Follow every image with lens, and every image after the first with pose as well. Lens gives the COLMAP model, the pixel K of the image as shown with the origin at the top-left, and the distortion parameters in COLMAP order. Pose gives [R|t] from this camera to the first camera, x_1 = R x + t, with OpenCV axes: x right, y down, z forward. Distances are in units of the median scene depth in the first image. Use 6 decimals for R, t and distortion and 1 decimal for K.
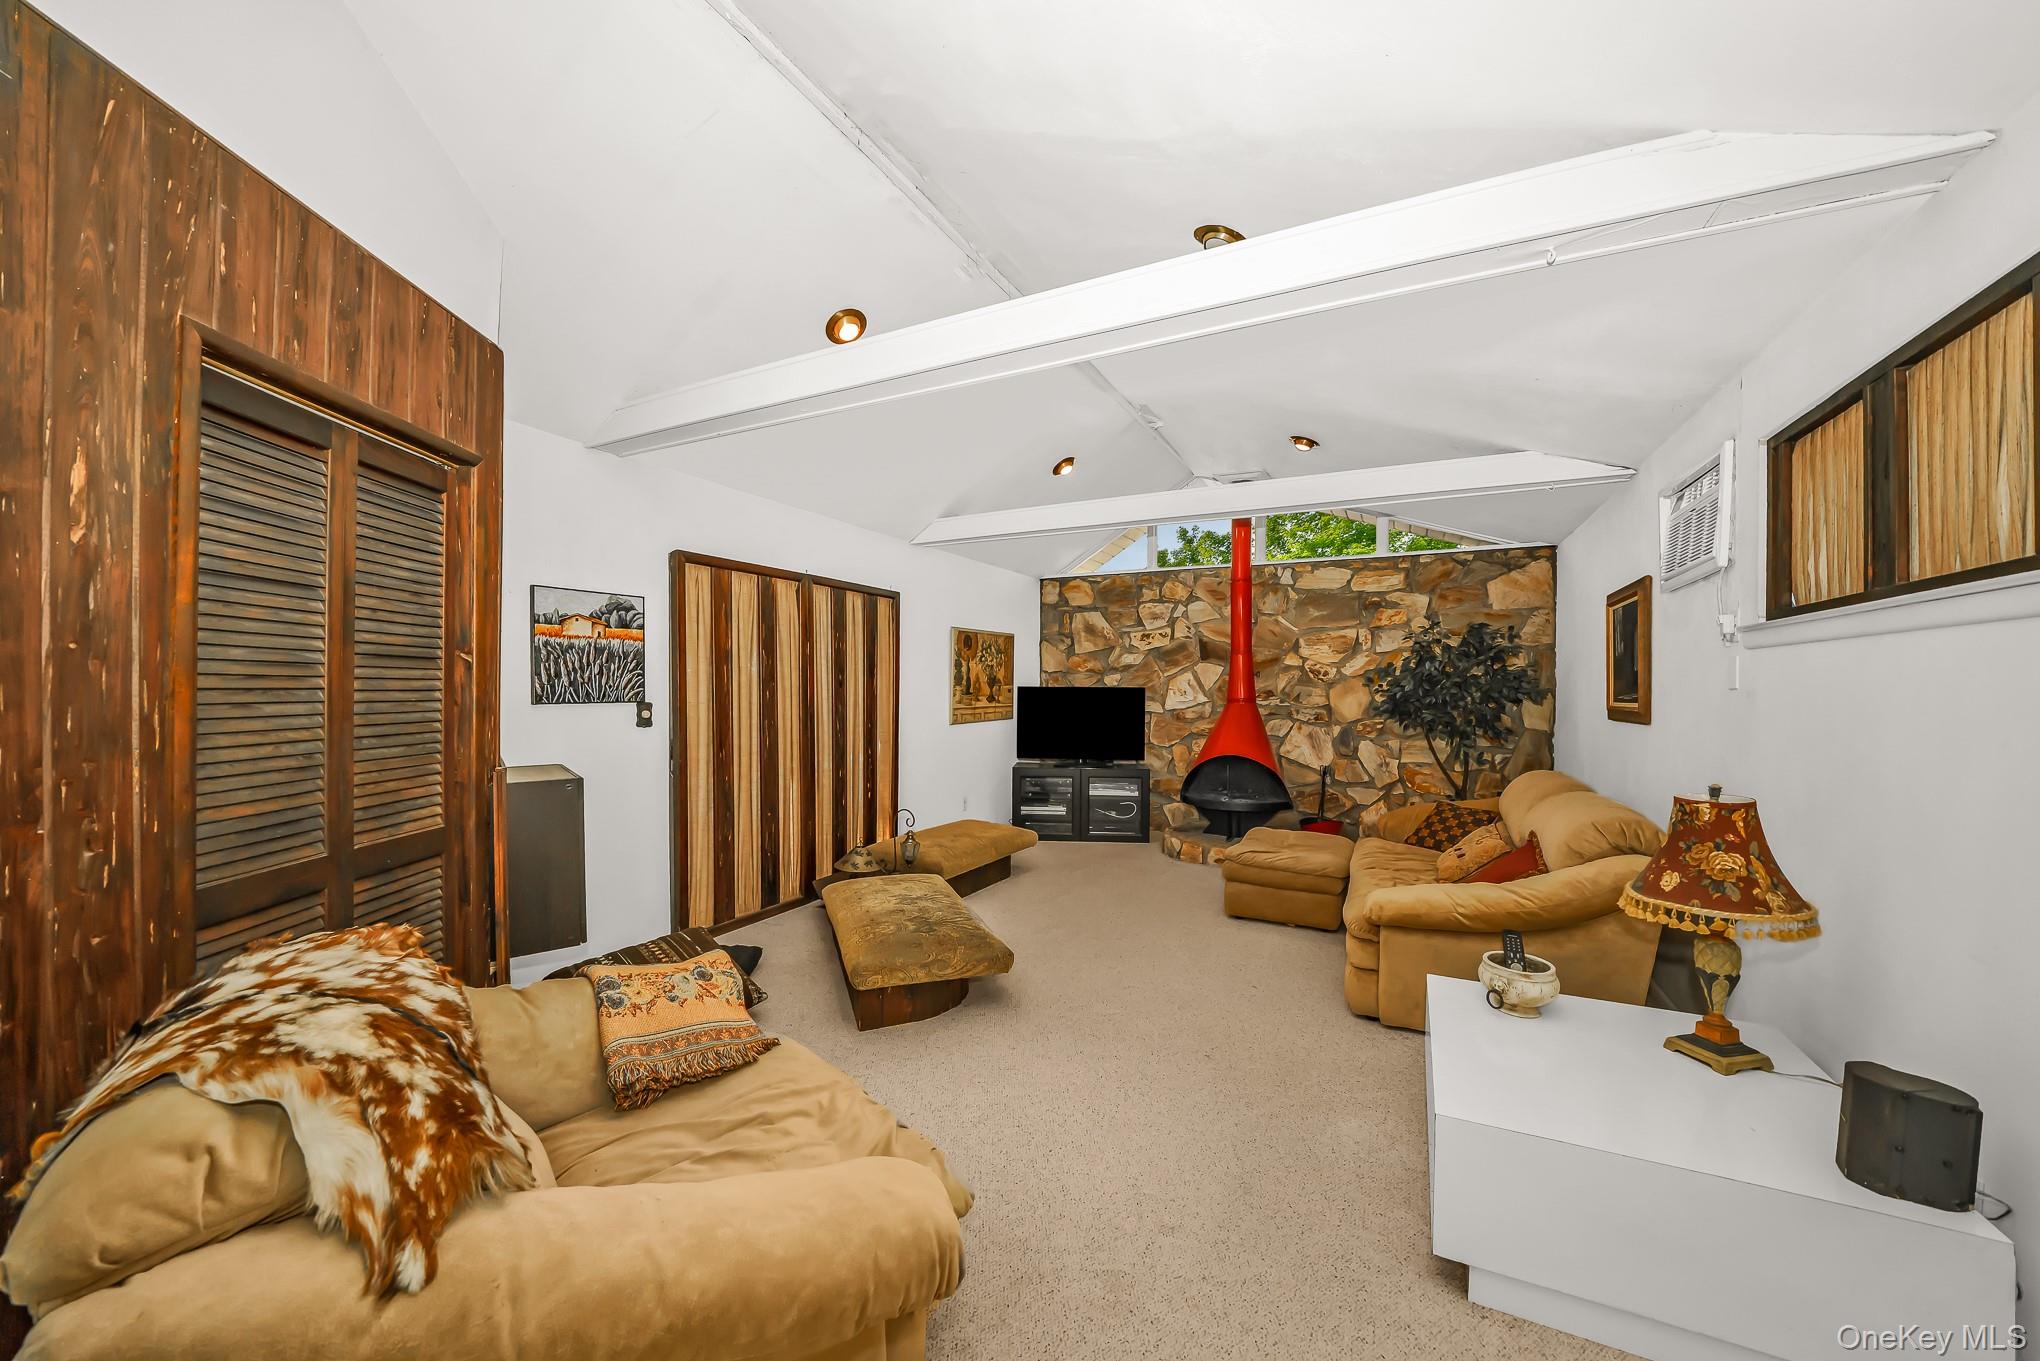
lens RADIAL K [[846.8, 0, 1025.4], [0, 846.8, 688.8], [0, 0, 1]] dist [-0.002832, -0.000485]
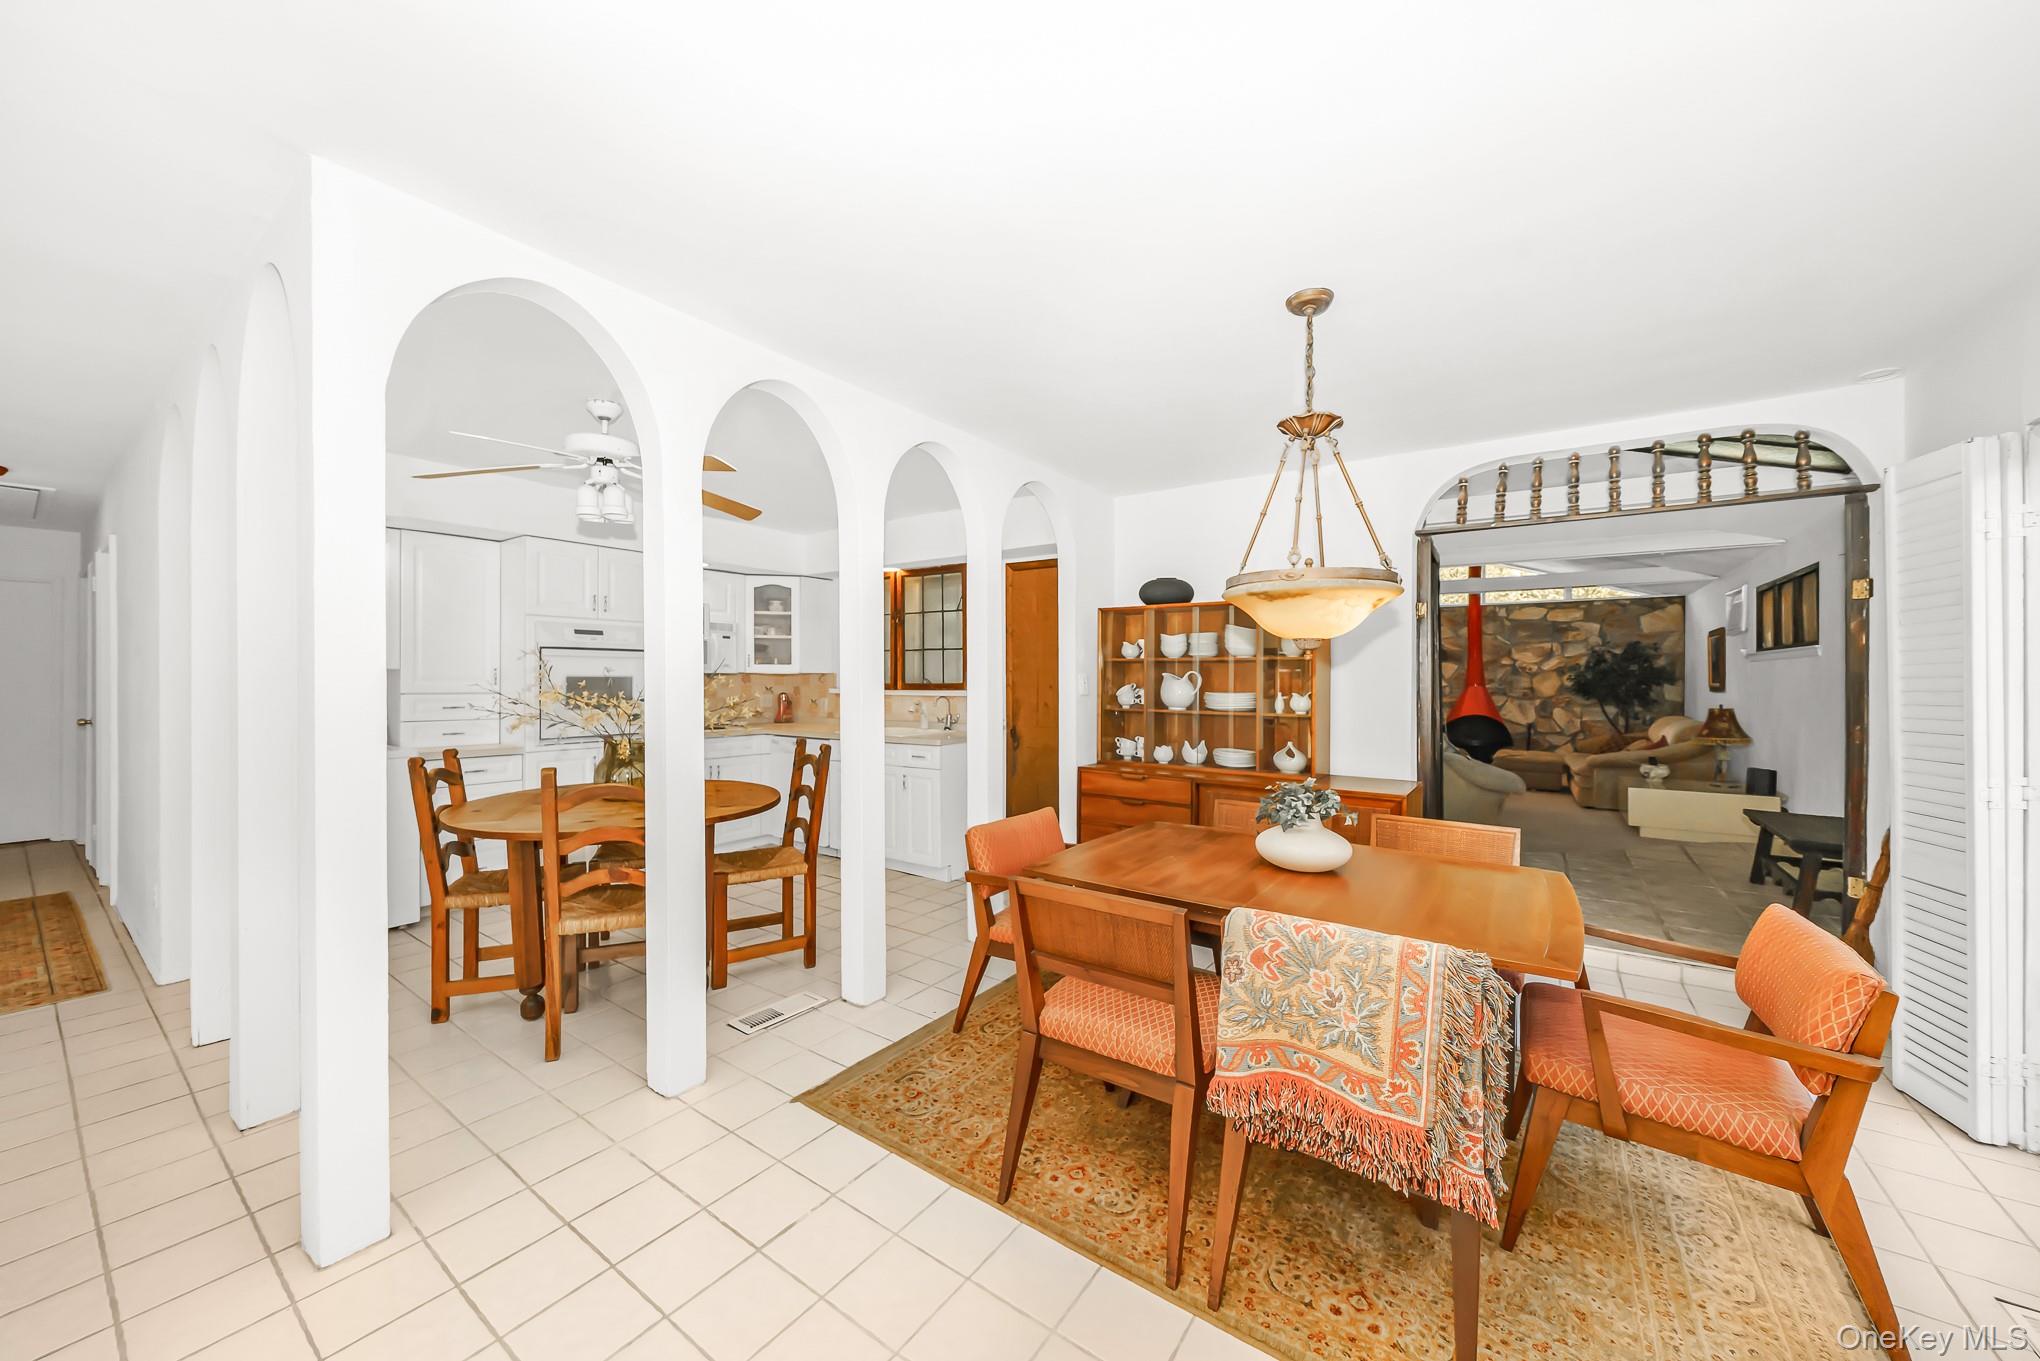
lens RADIAL K [[734.6, 0, 995.7], [0, 734.6, 676.8], [0, 0, 1]] dist [-0.002769, 0.000962]
pose [[0.976497, -0.004067, -0.215493, -0.392305], [0.003038, 0.999982, -0.005108, 0.002169], [0.215510, 0.004333, 0.976492, -0.702920]]
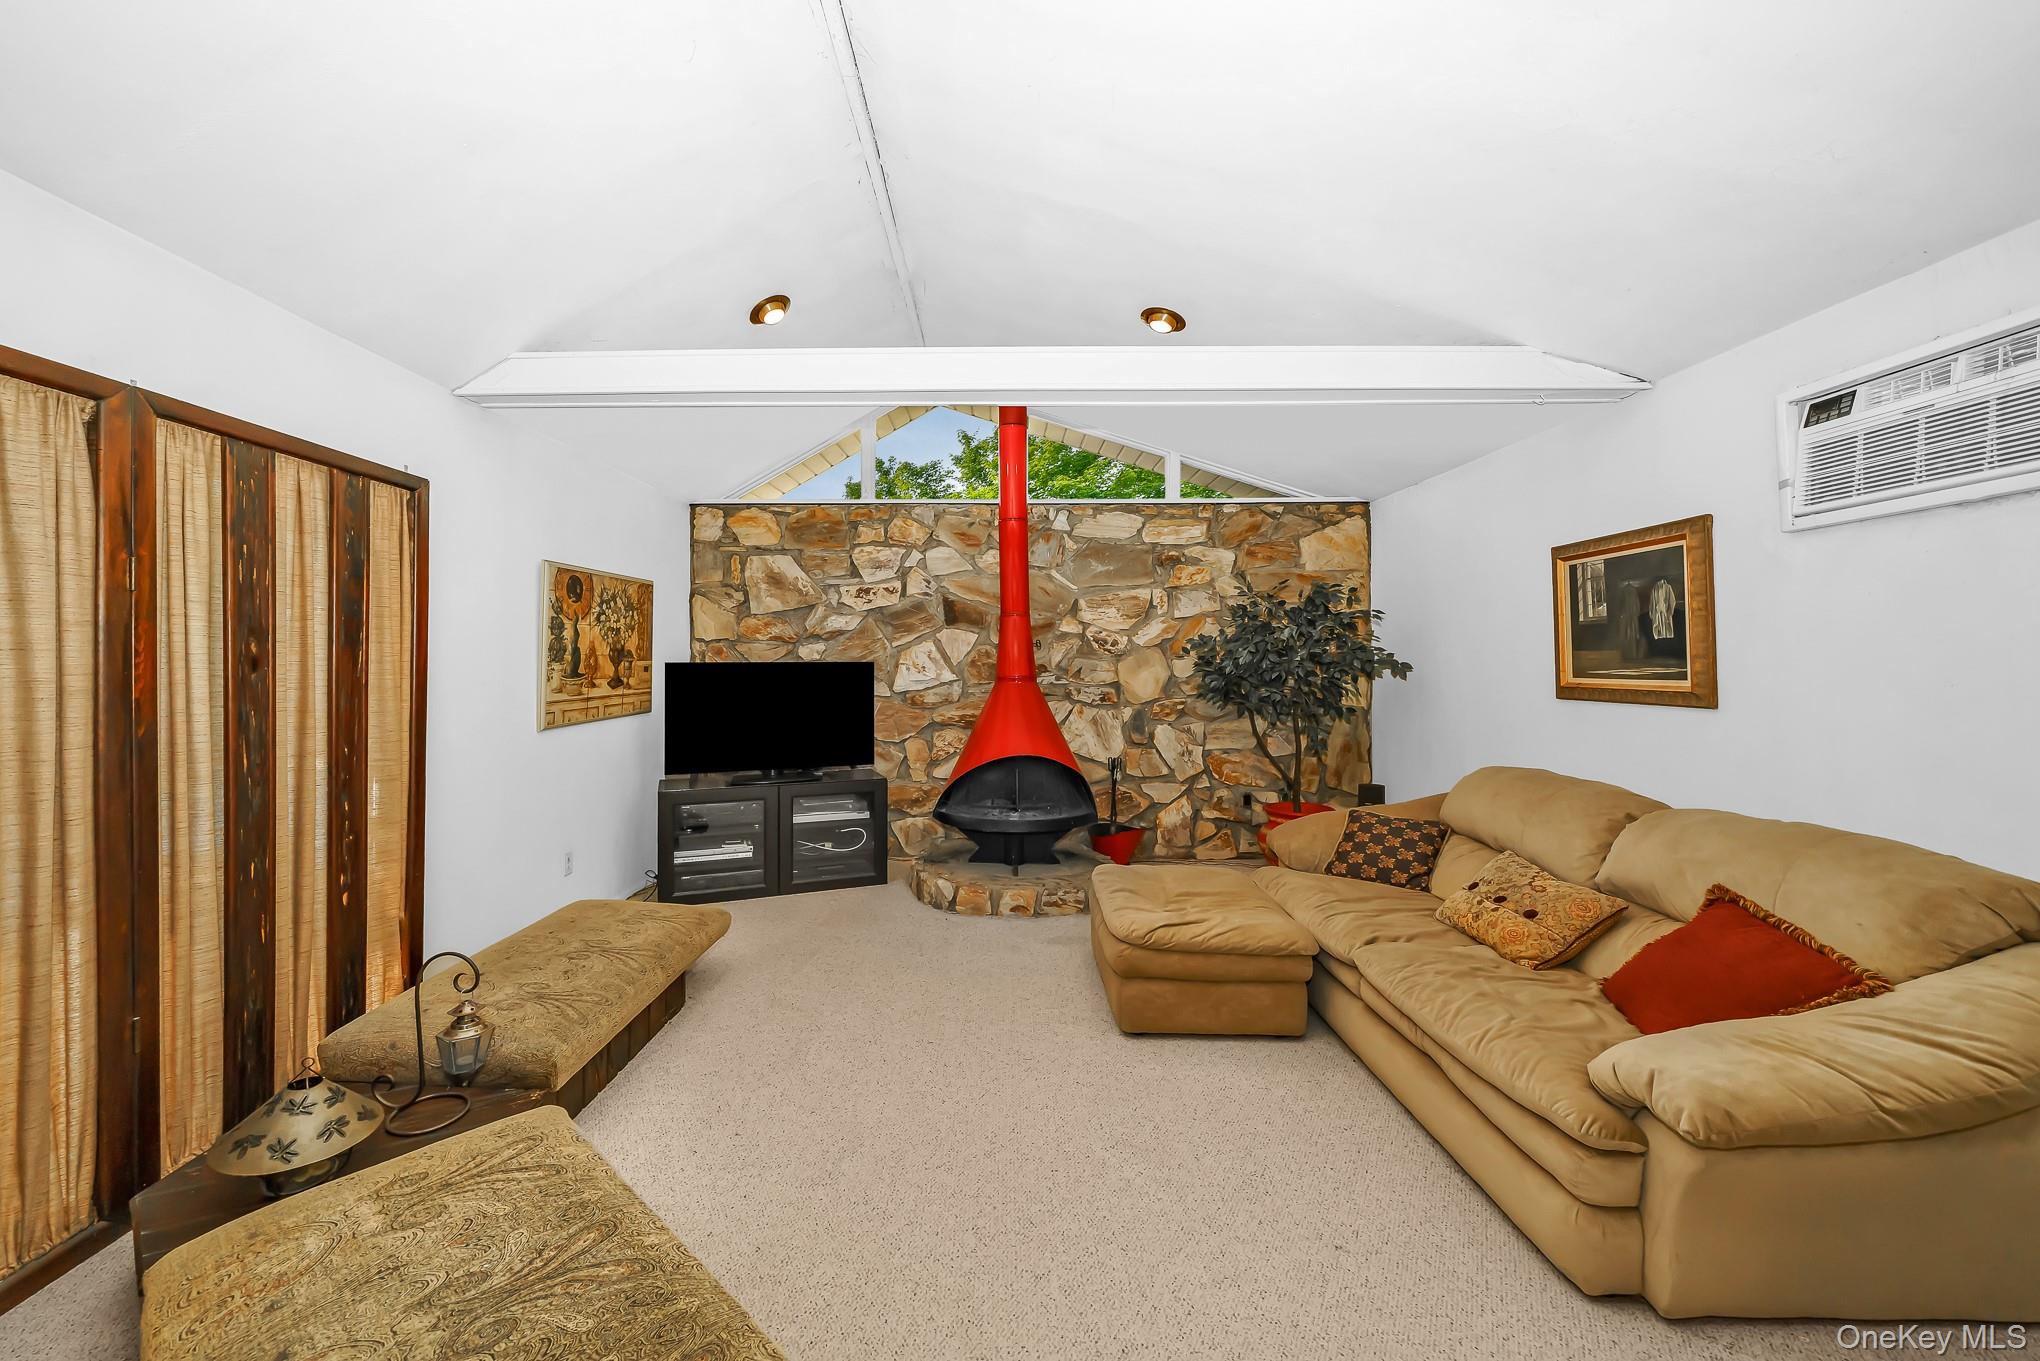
lens RADIAL K [[734.6, 0, 1046.6], [0, 734.6, 650.2], [0, 0, 1]] dist [-0.002769, 0.000962]
pose [[0.844809, -0.002013, 0.535065, -0.074919], [0.007942, 0.999930, -0.008777, -0.005691], [-0.535010, 0.011665, 0.844765, 0.457137]]
